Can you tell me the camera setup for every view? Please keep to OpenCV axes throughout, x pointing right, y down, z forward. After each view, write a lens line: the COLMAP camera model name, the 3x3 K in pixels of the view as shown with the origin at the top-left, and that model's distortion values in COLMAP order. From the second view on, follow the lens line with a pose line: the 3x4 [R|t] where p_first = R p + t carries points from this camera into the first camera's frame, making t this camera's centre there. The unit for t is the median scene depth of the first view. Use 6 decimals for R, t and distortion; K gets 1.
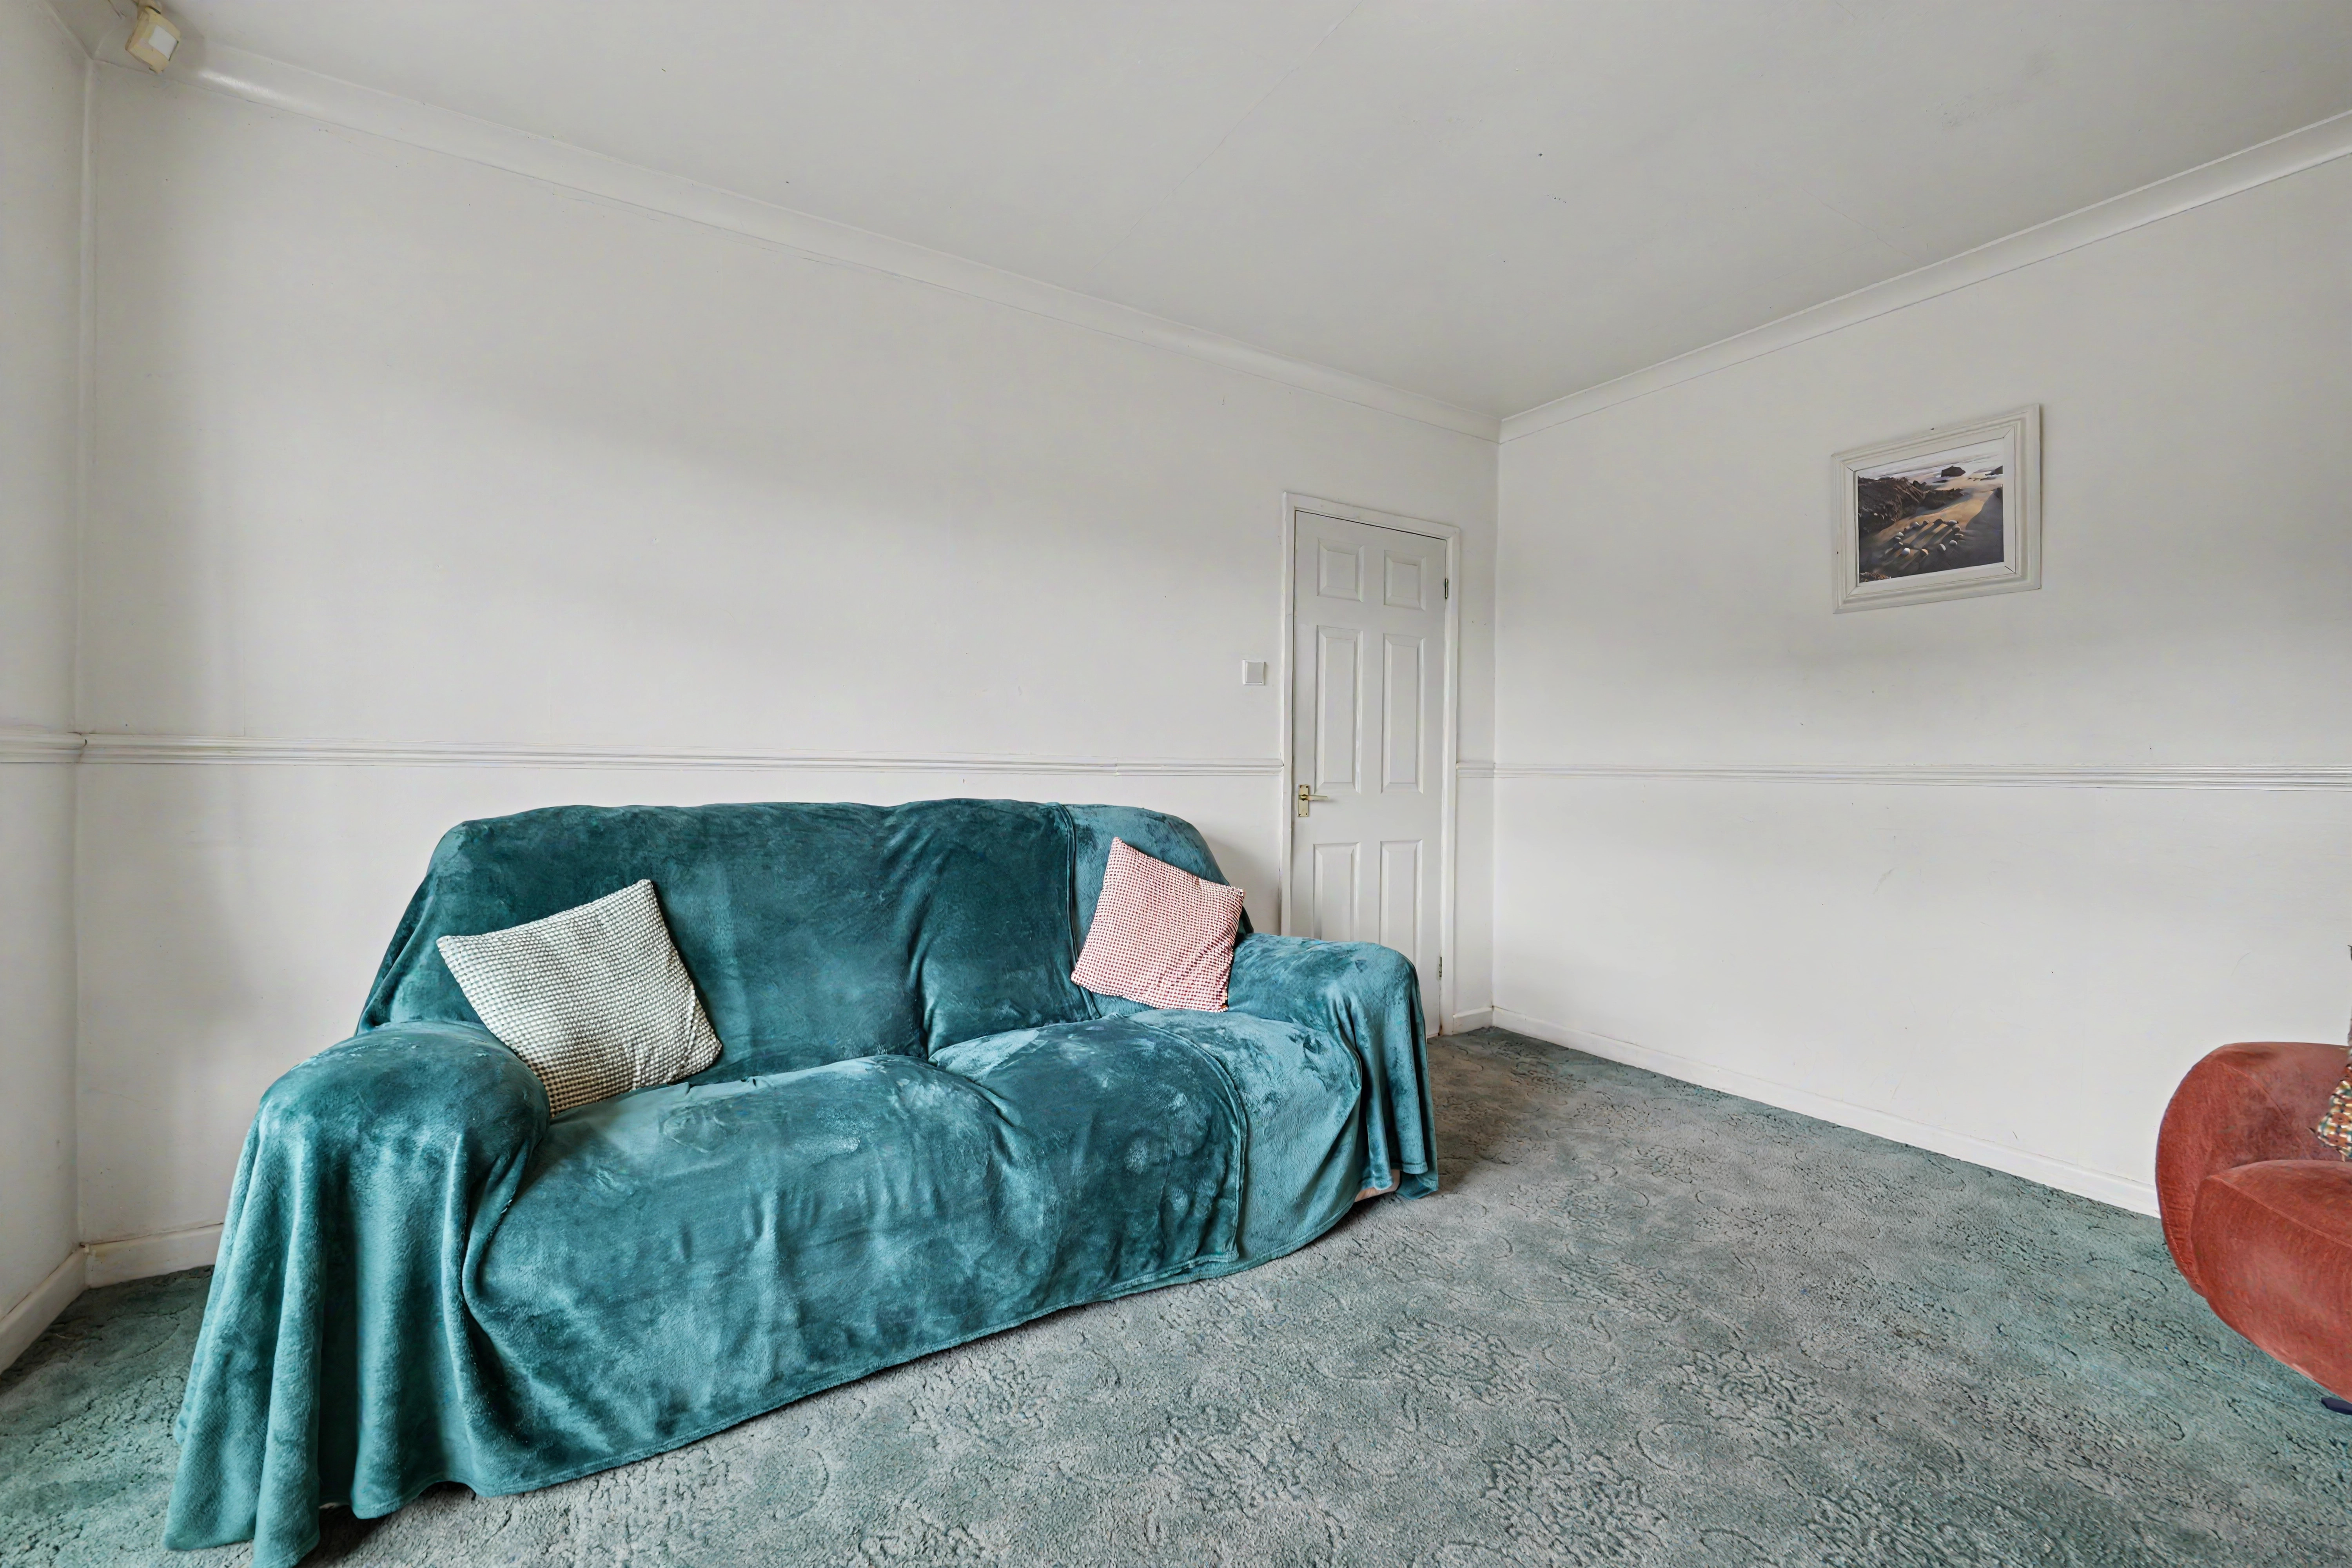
lens RADIAL K [[953.4, 0, 1186.2], [0, 953.4, 776.8], [0, 0, 1]] dist [-0.012567, 0.000791]
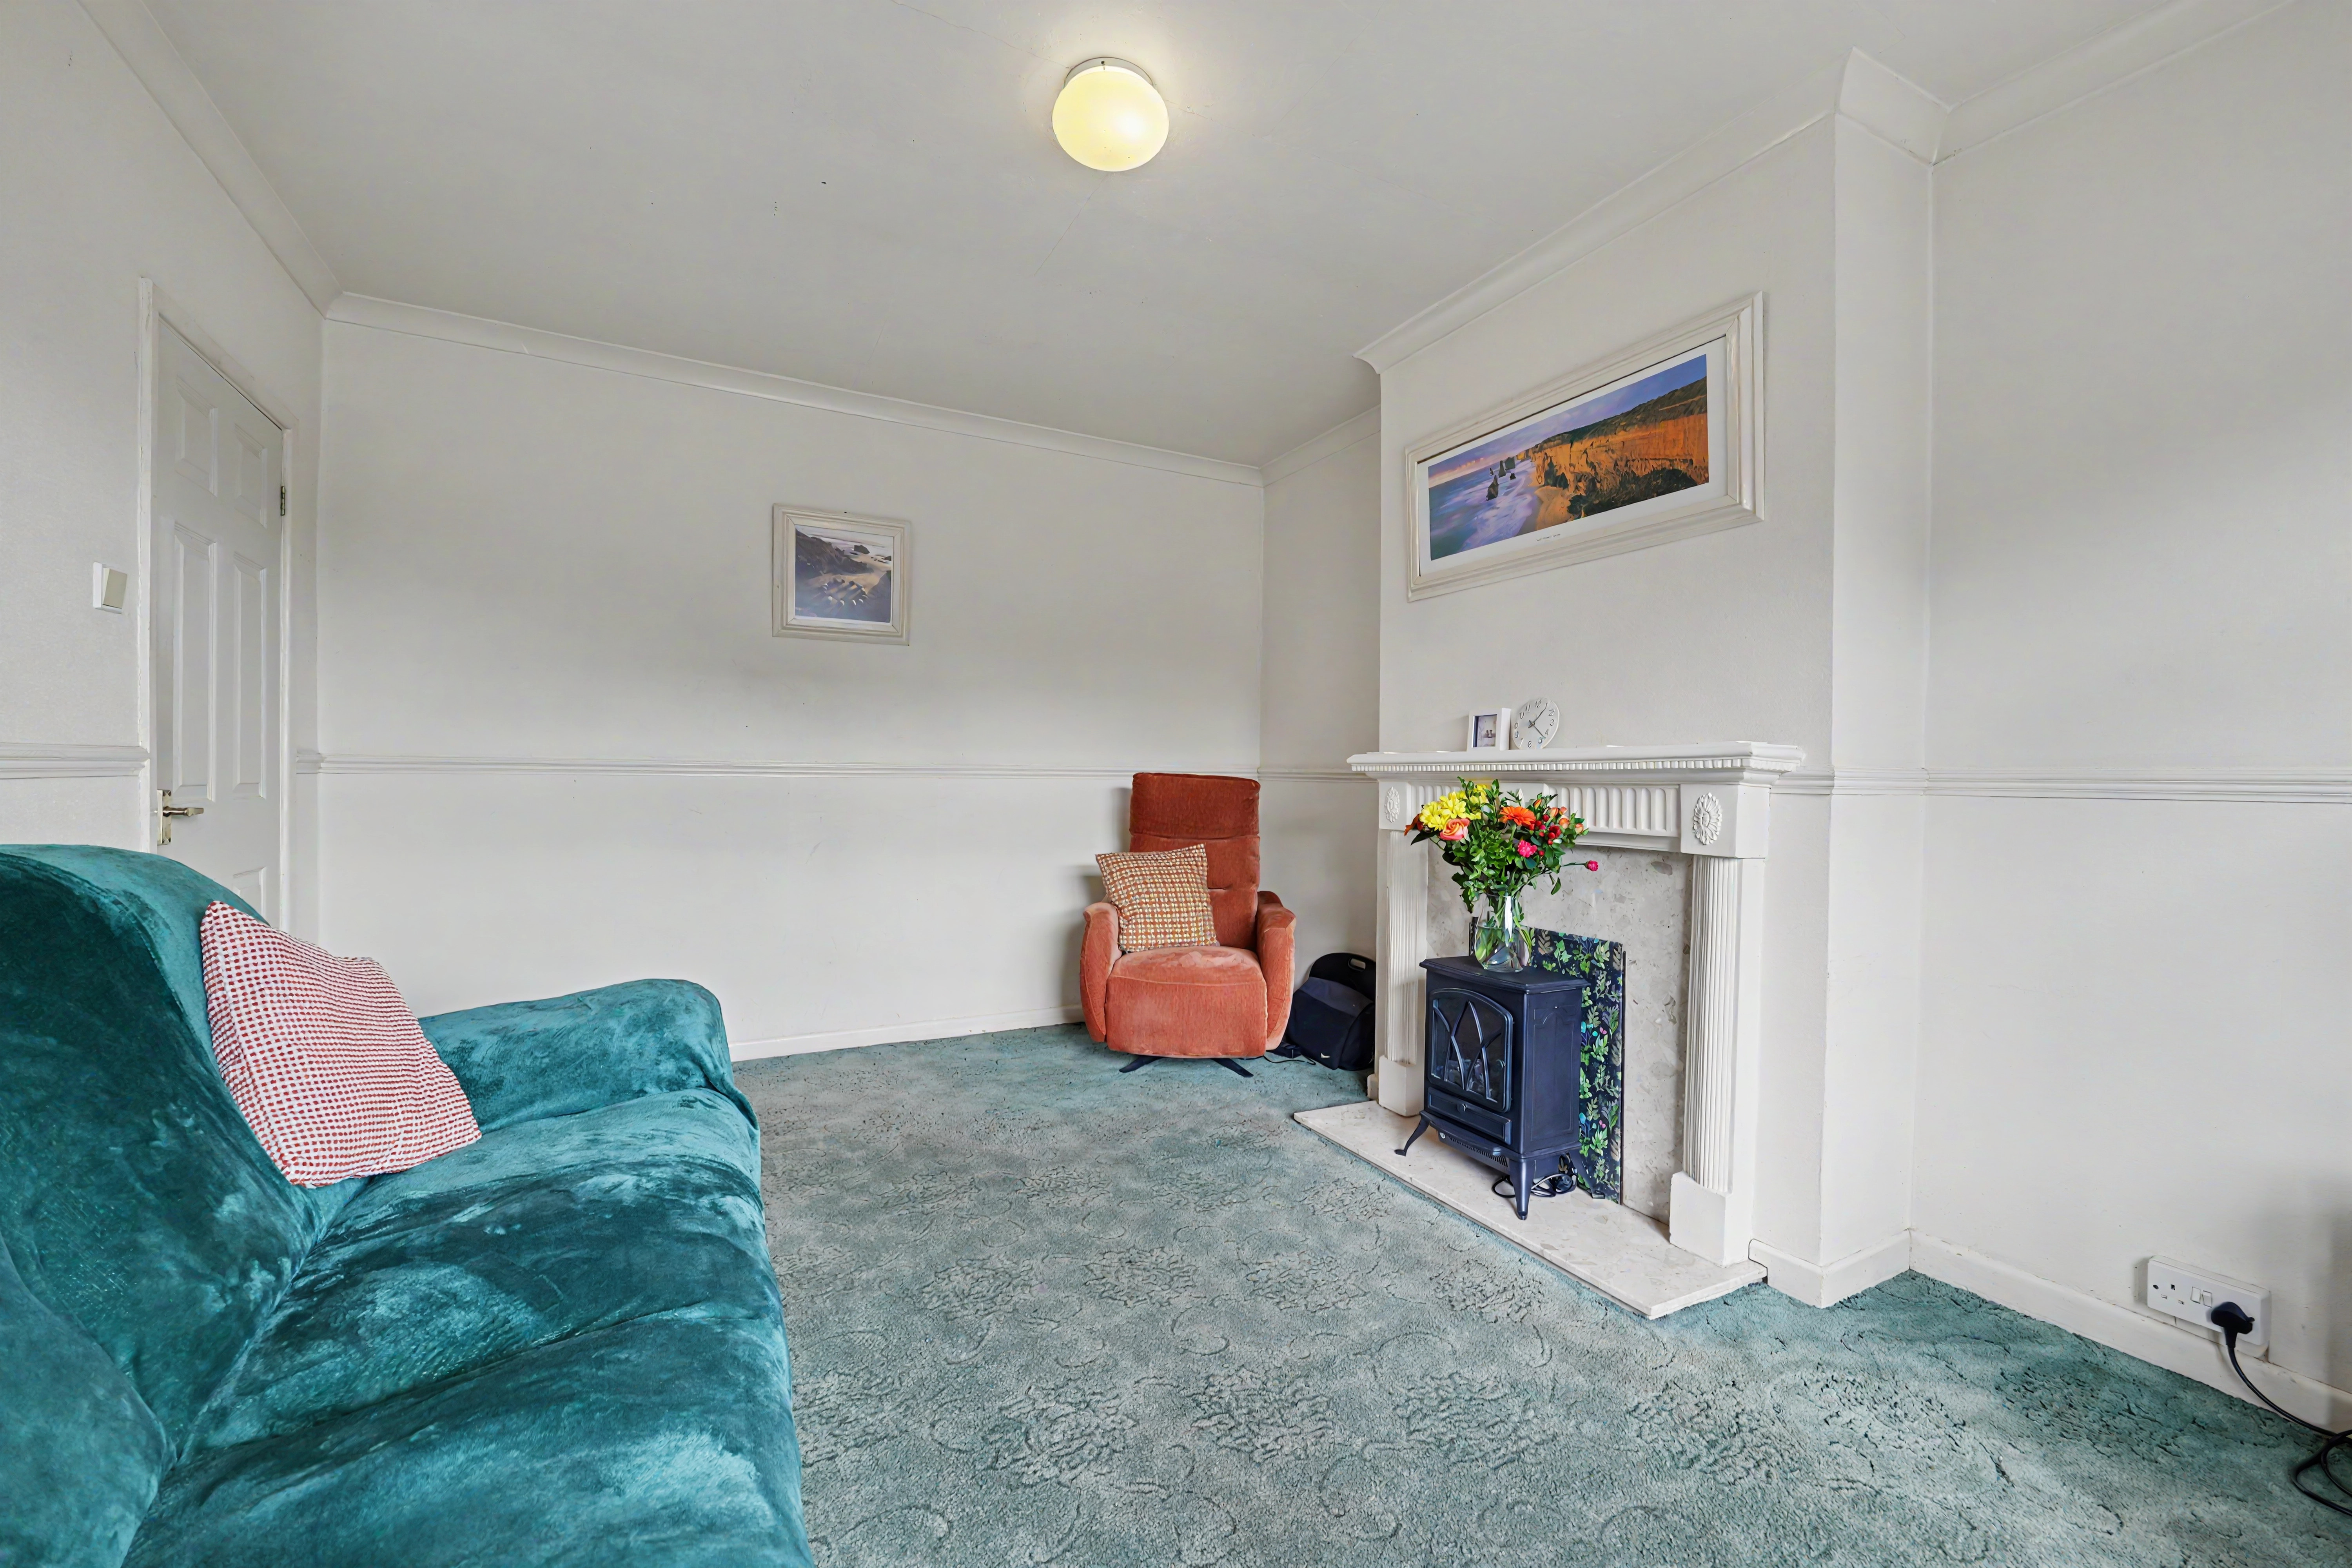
lens RADIAL K [[953.4, 0, 1183.7], [0, 953.4, 778.0], [0, 0, 1]] dist [-0.012567, 0.000791]
pose [[0.064993, -0.013476, 0.997795, -0.570938], [-0.001404, 0.999907, 0.013596, -0.010491], [-0.997885, -0.002284, 0.064968, 0.464841]]
